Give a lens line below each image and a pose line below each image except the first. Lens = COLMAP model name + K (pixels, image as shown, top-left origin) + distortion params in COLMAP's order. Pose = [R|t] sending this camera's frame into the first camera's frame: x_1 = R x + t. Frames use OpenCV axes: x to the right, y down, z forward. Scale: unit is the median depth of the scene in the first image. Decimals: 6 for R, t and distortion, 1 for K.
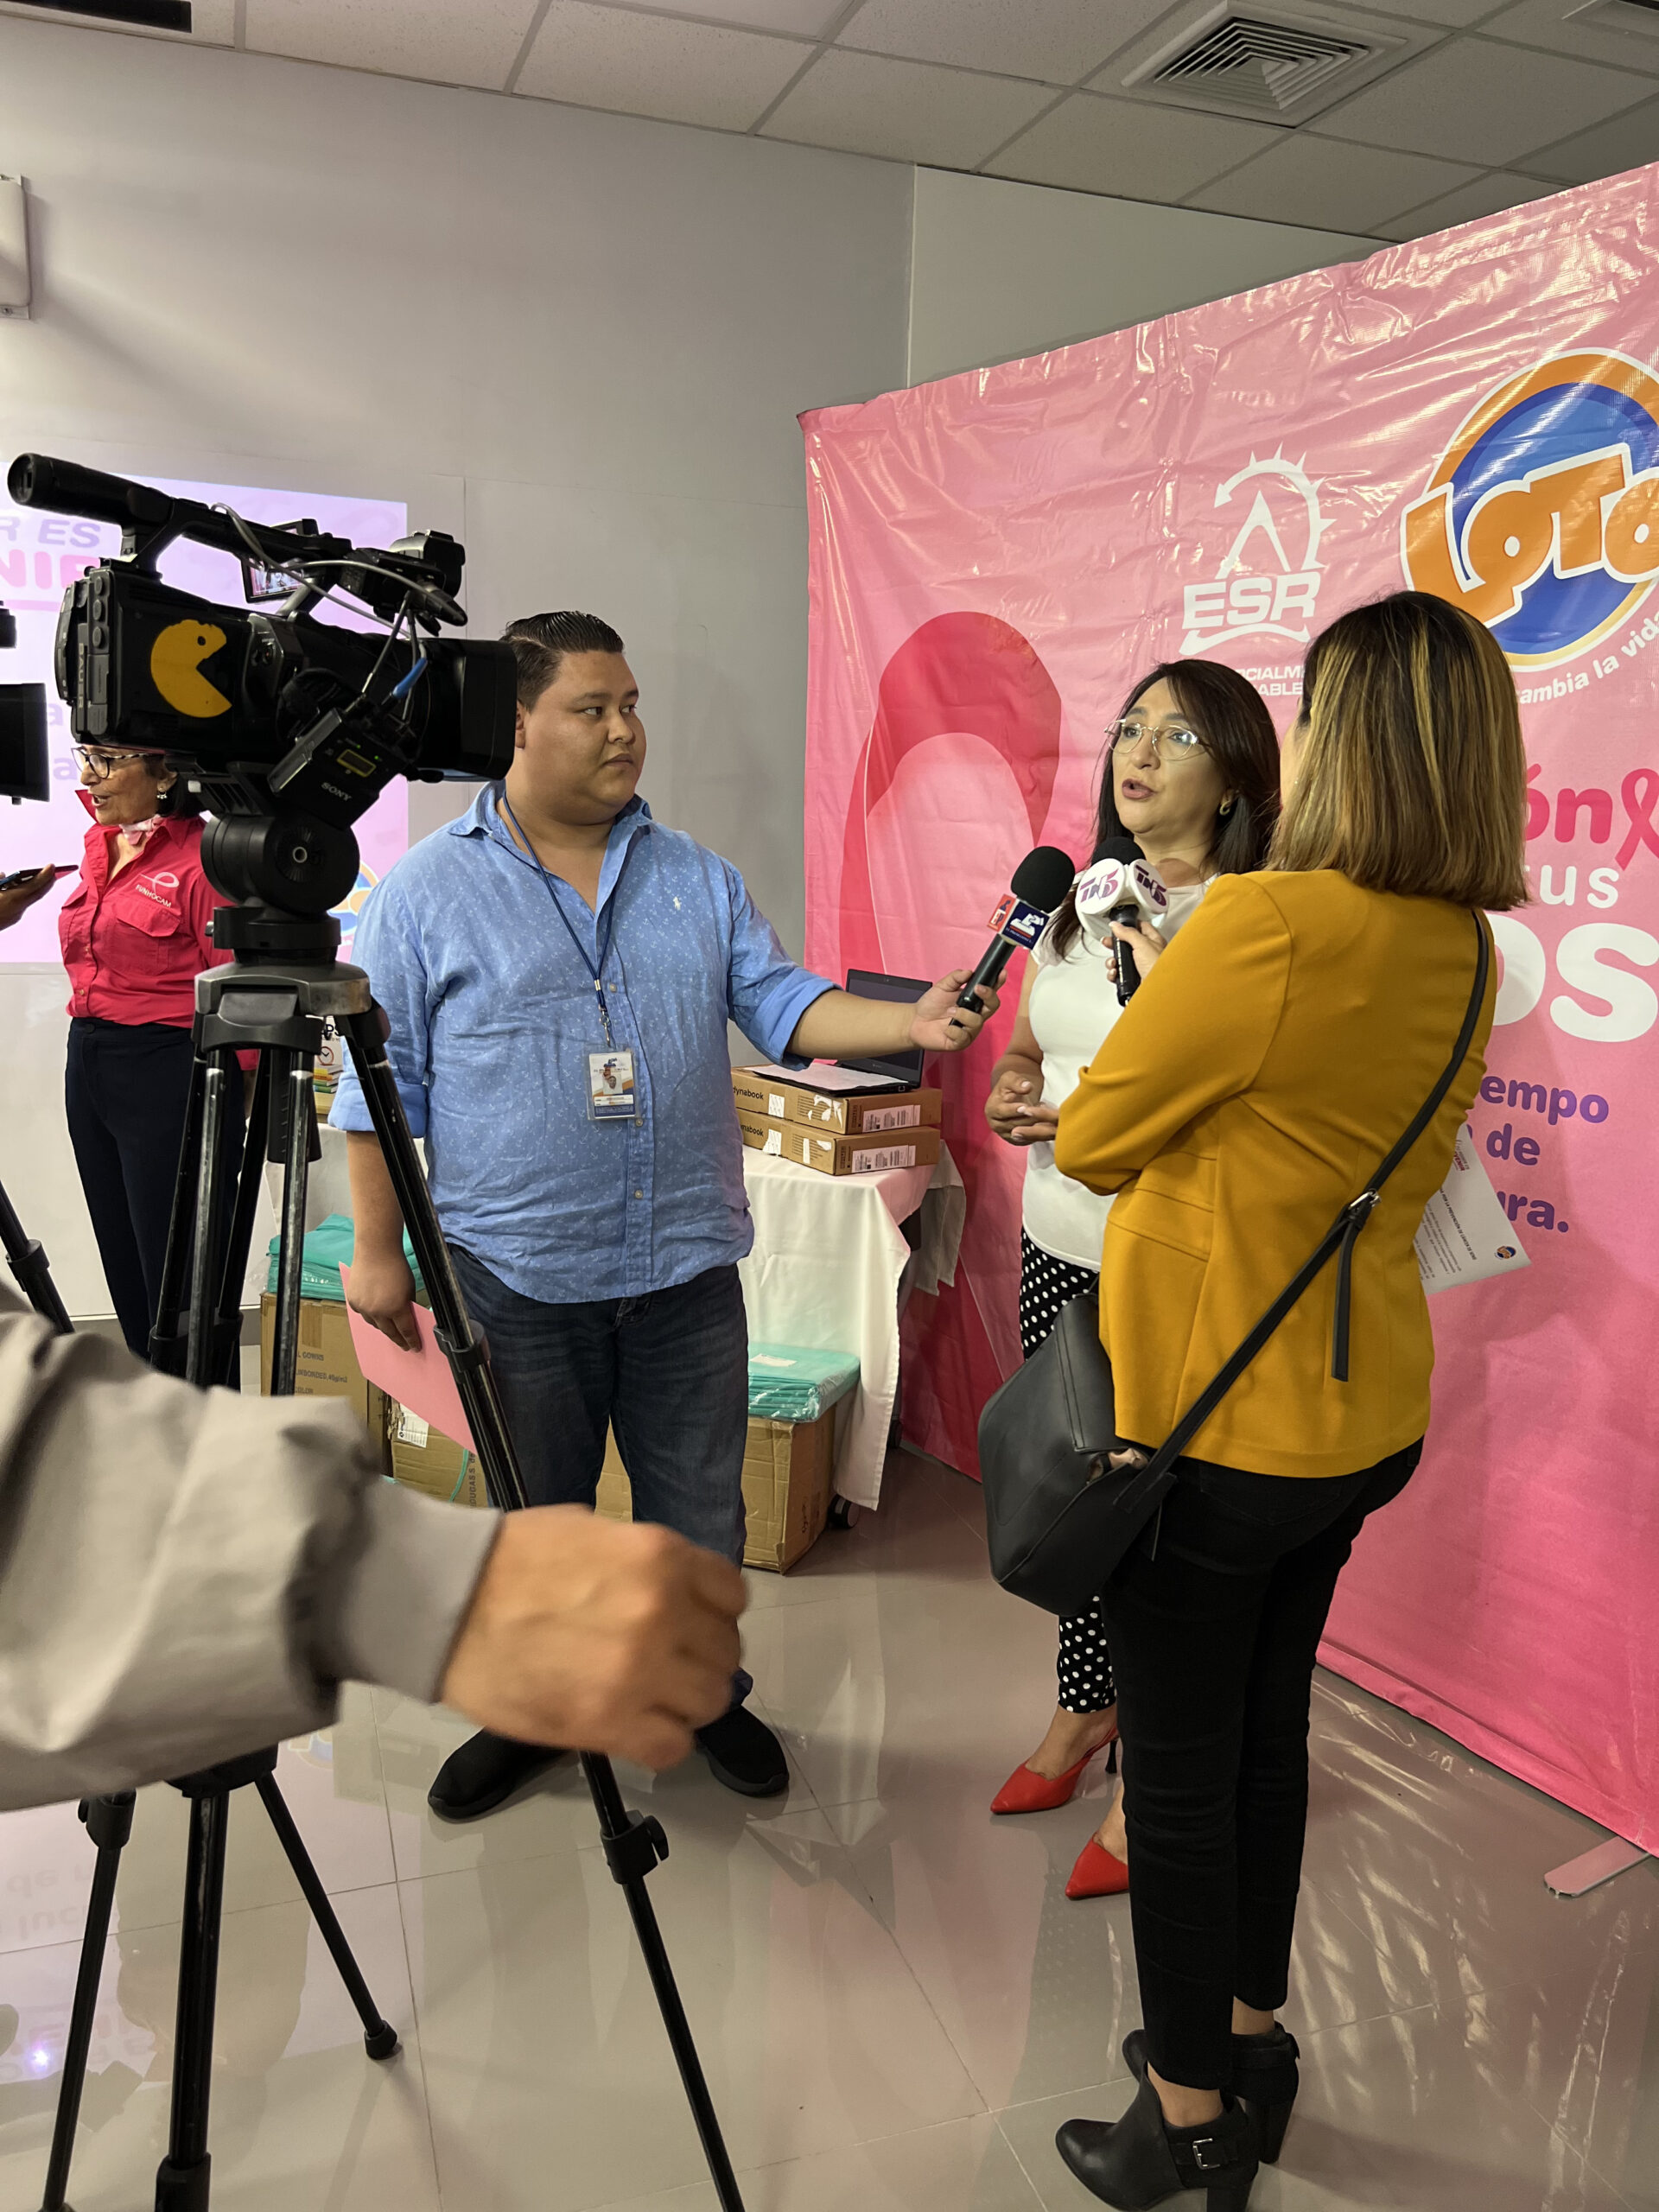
lens RADIAL K [[1674.6, 0, 829.5], [0, 1674.6, 1106.3], [0, 0, 1]] dist [0.004846, 0.005634]
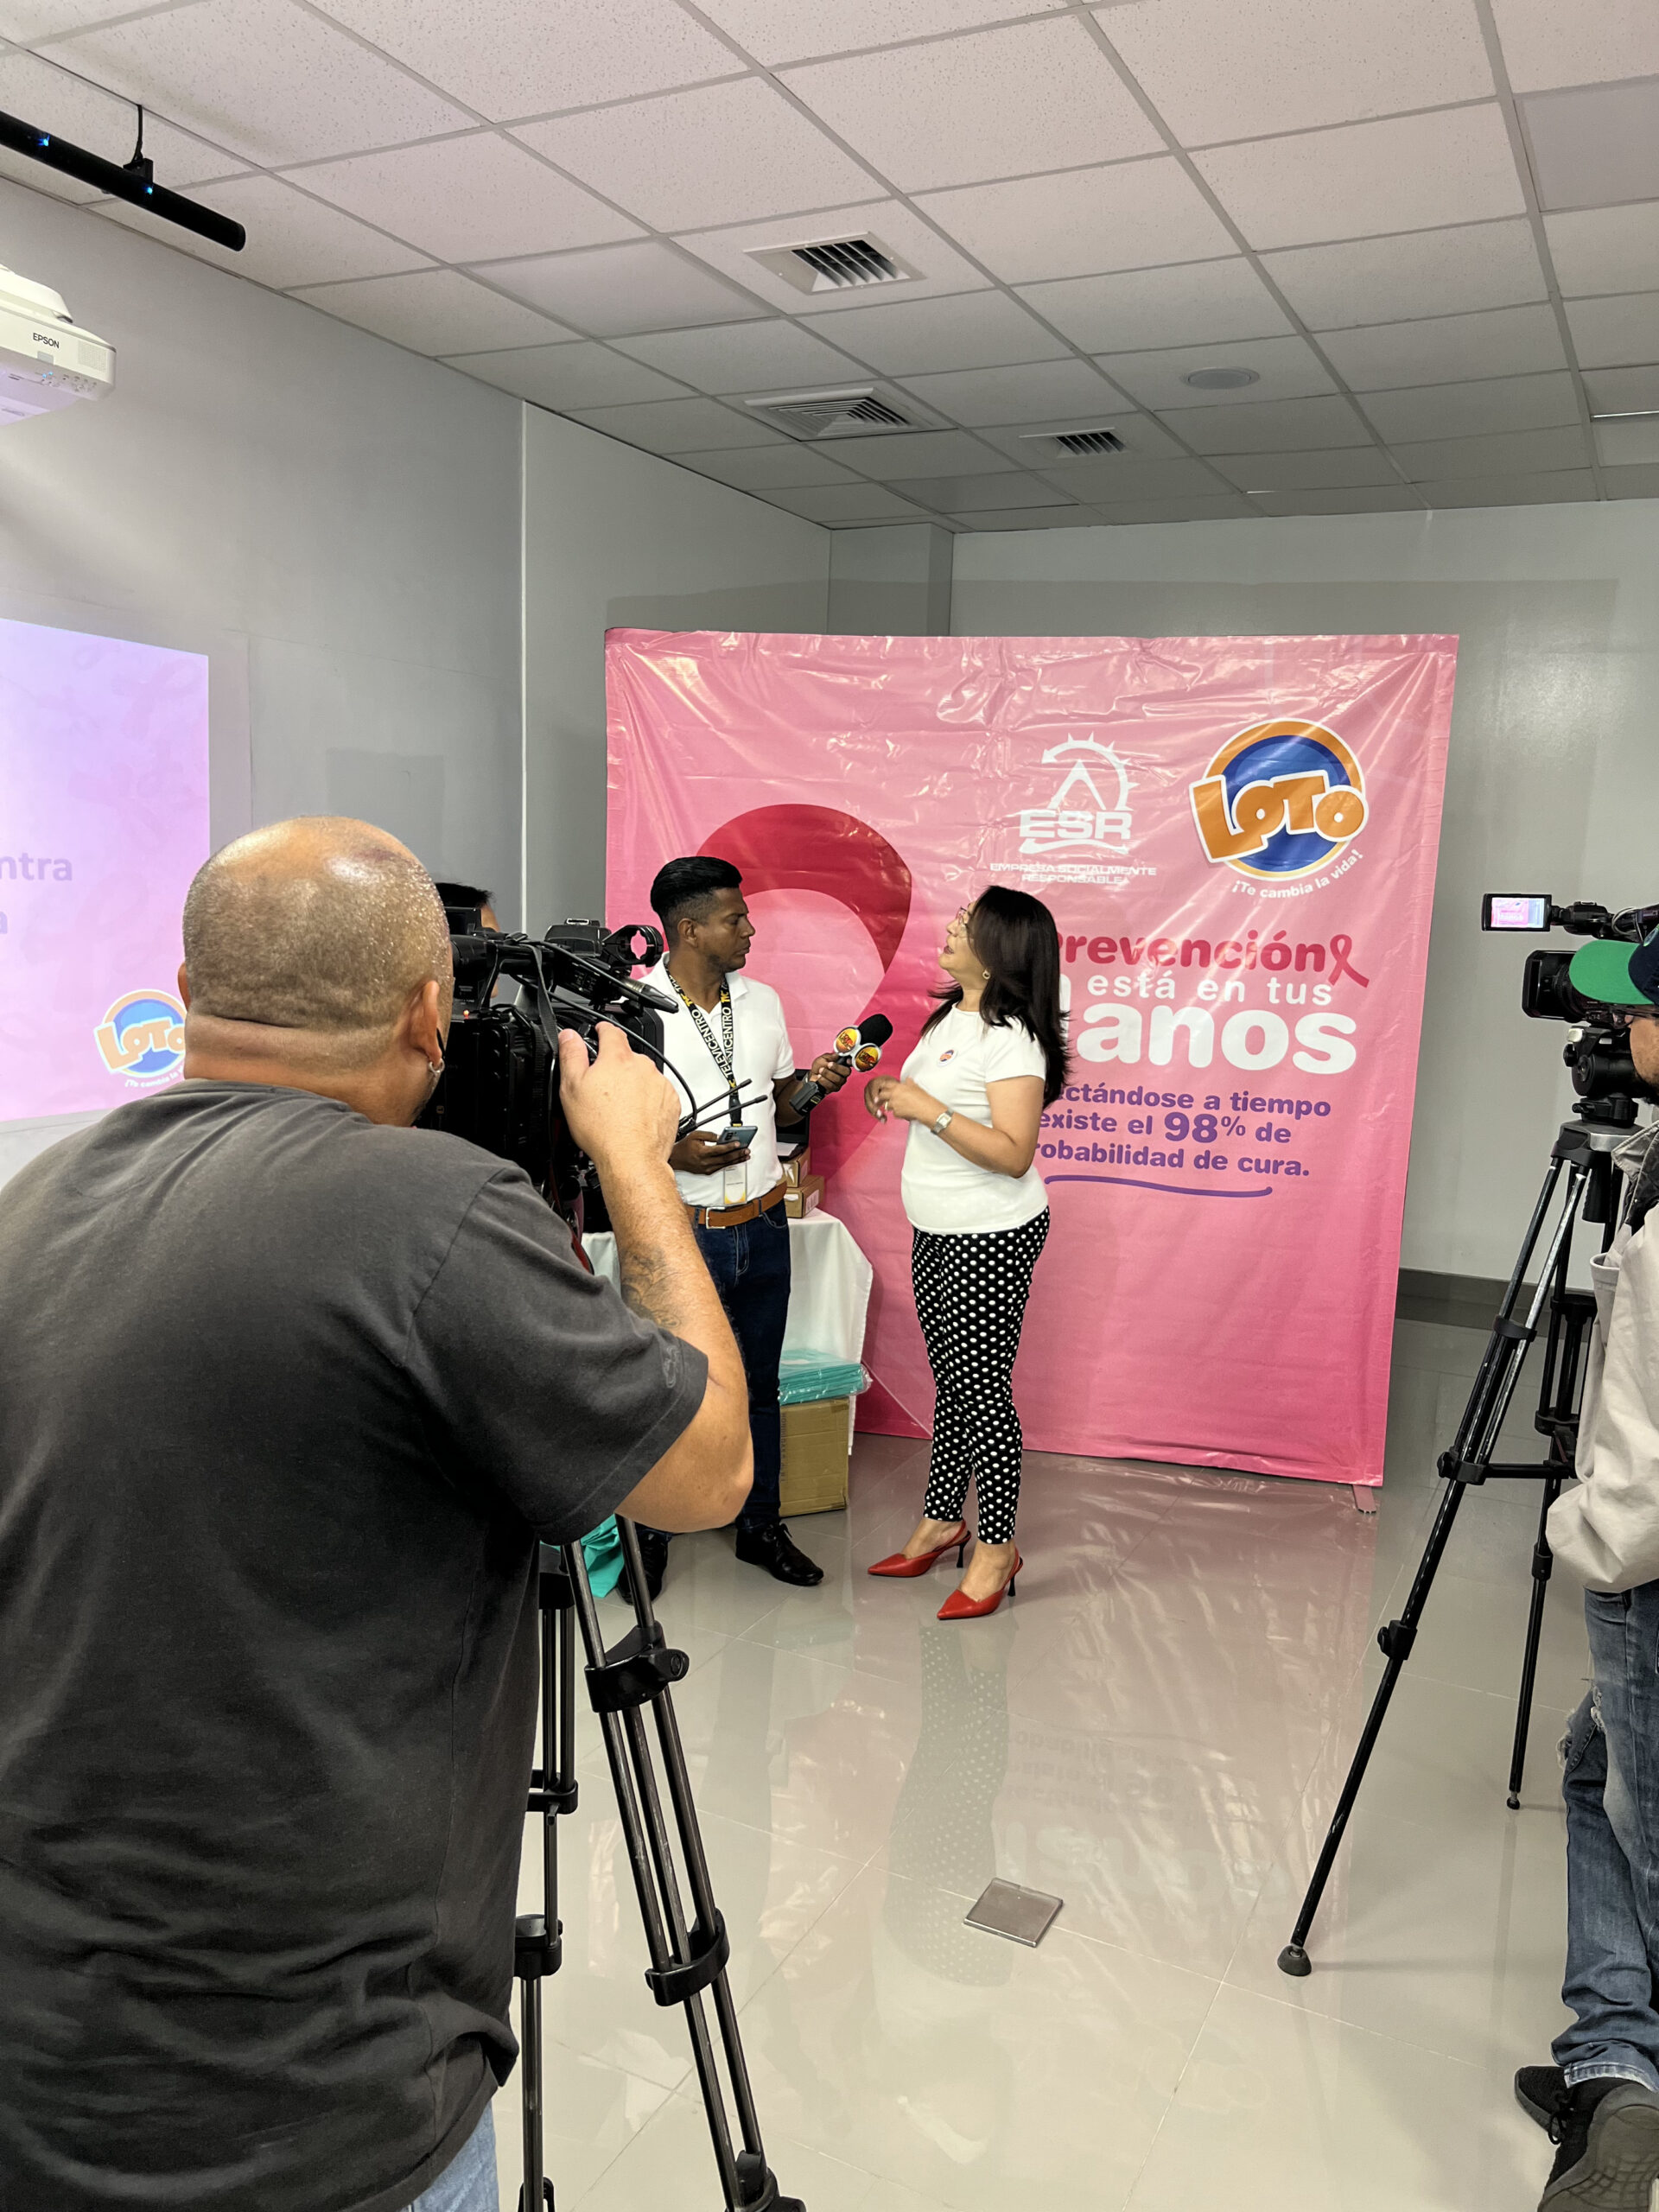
lens RADIAL K [[1674.6, 0, 827.0], [0, 1674.6, 1109.2], [0, 0, 1]] dist [0.004846, 0.005634]
pose [[0.756043, -0.116112, 0.644141, -1.142642], [0.116035, 0.992328, 0.042683, -0.138295], [-0.644155, 0.042473, 0.763715, -0.091131]]
